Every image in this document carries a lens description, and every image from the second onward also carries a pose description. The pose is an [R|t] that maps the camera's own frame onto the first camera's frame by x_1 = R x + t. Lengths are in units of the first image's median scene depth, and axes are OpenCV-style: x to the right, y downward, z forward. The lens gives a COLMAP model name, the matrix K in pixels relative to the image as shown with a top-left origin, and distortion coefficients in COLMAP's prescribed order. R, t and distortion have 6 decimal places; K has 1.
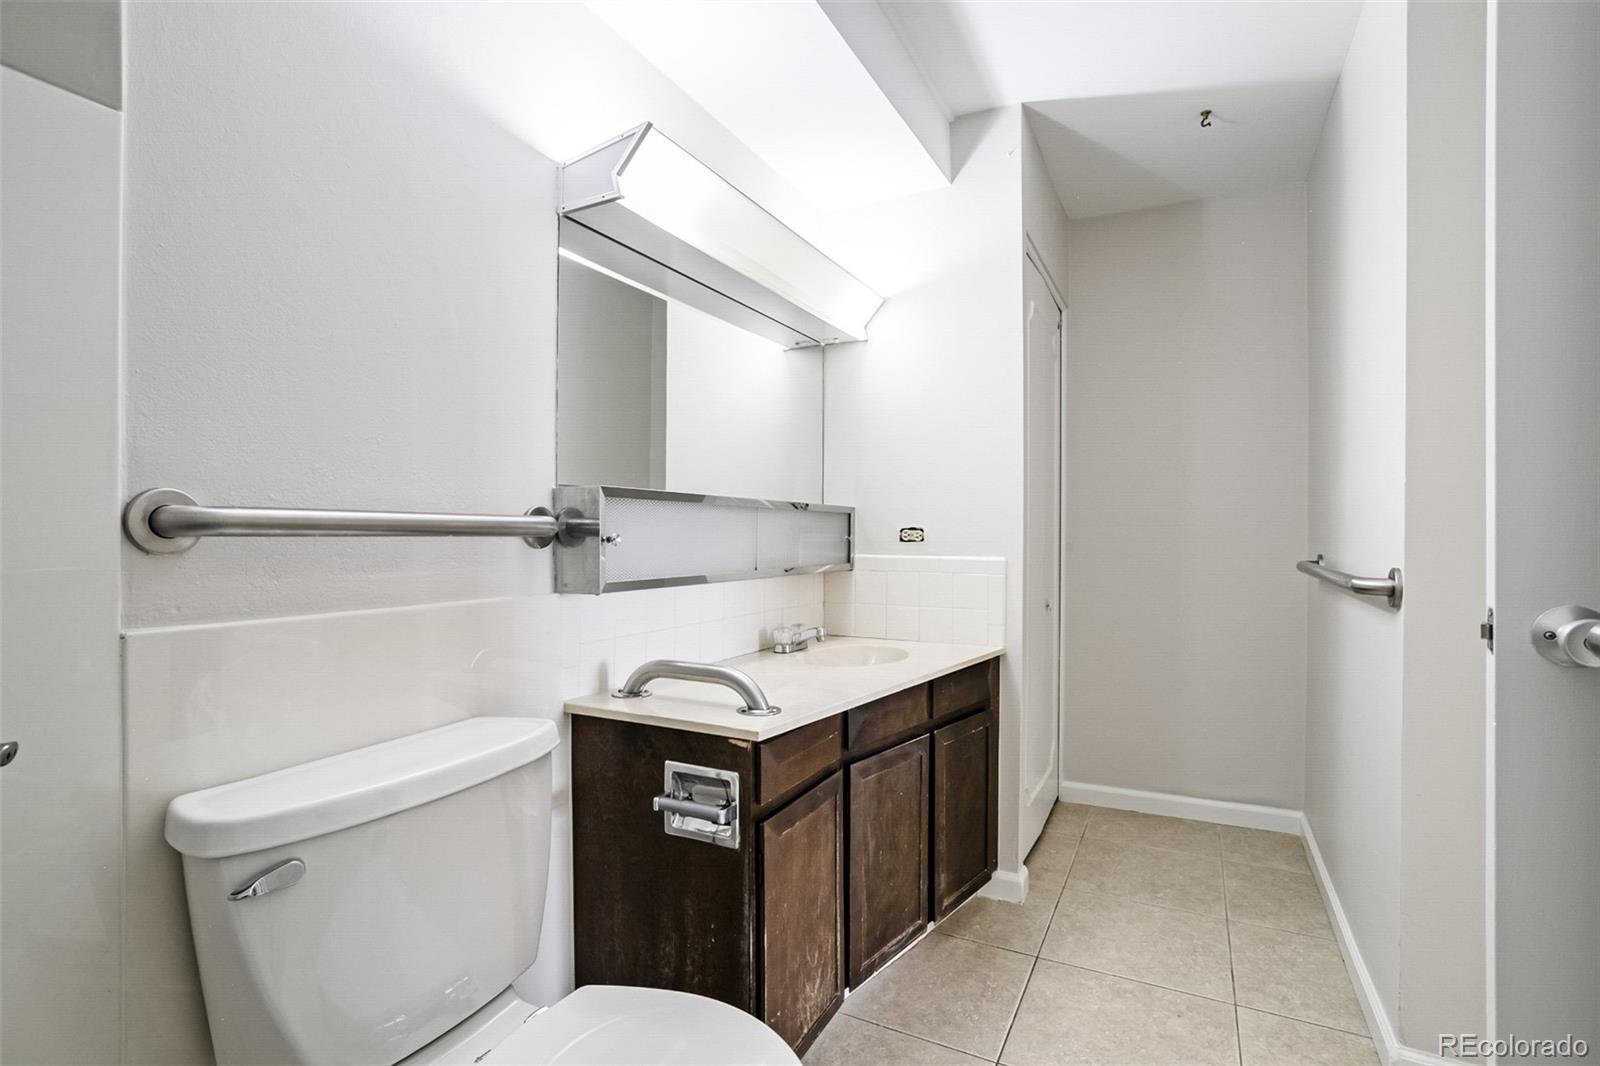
lens RADIAL K [[762.7, 0, 796.6], [0, 762.7, 538.0], [0, 0, 1]] dist [-0.002546, -0.000019]
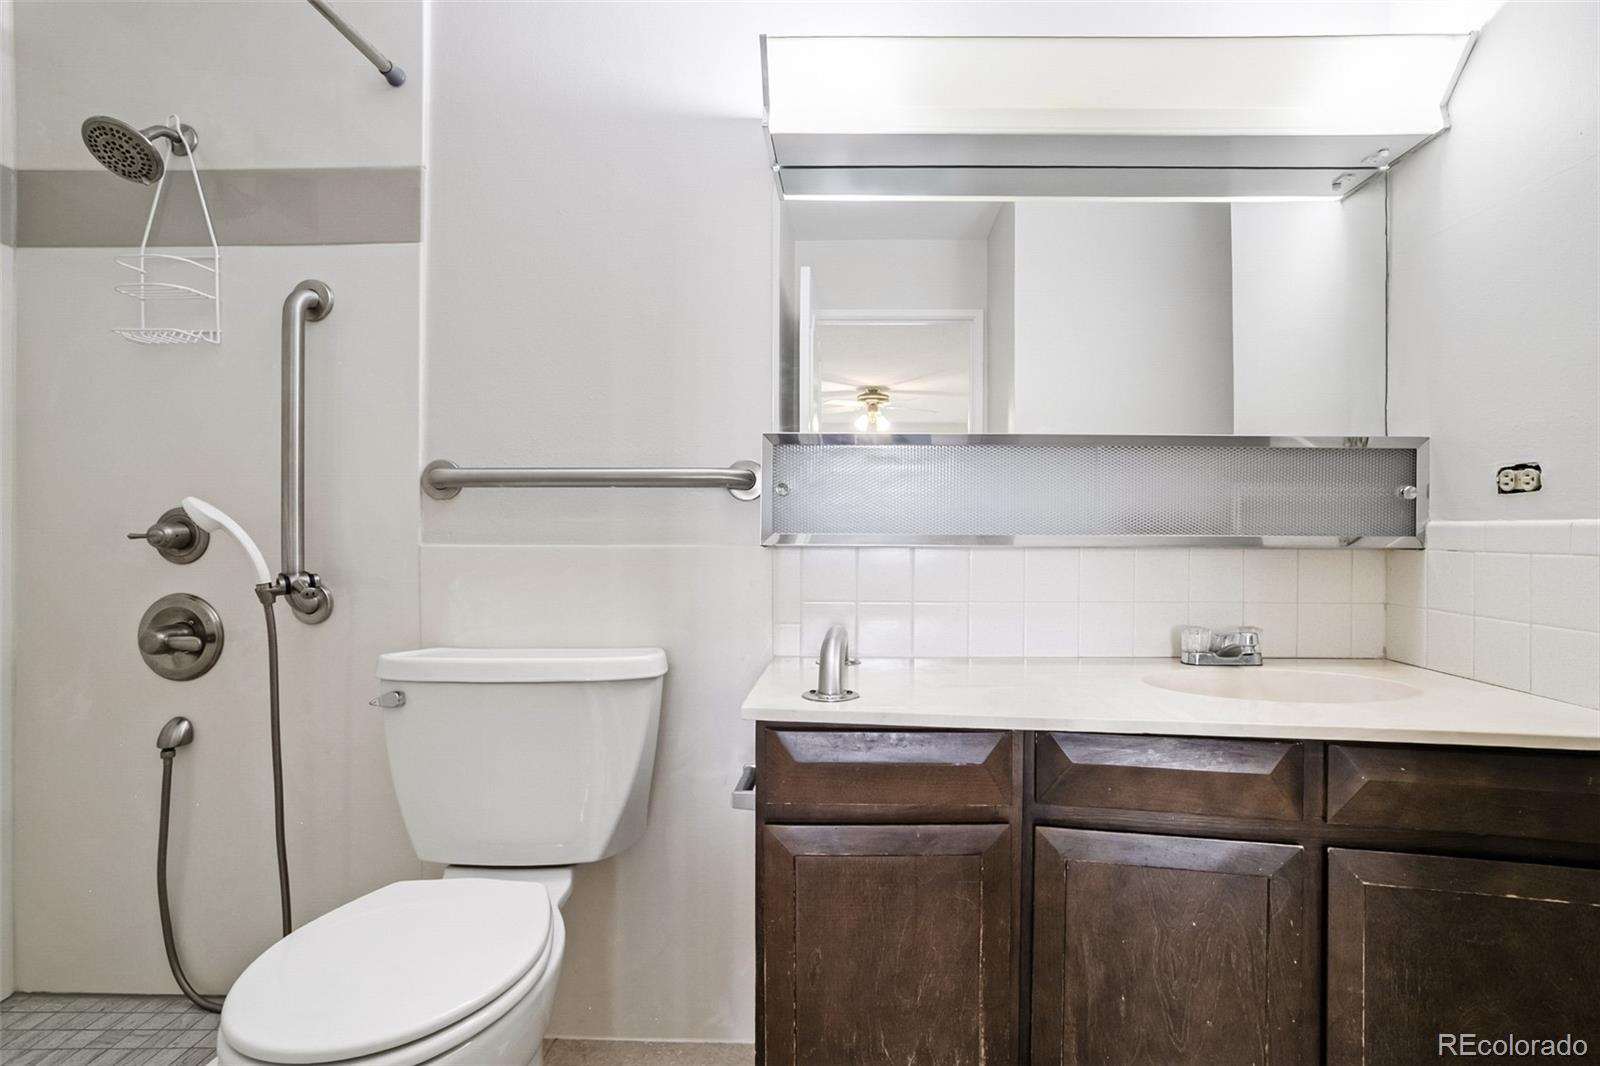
lens RADIAL K [[762.7, 0, 799.0], [0, 762.7, 526.6], [0, 0, 1]] dist [-0.002546, -0.000019]
pose [[0.469691, 0.003288, -0.882825, 0.367827], [-0.003627, 0.999992, 0.001795, 0.027641], [0.882823, 0.002359, 0.469699, 0.345367]]
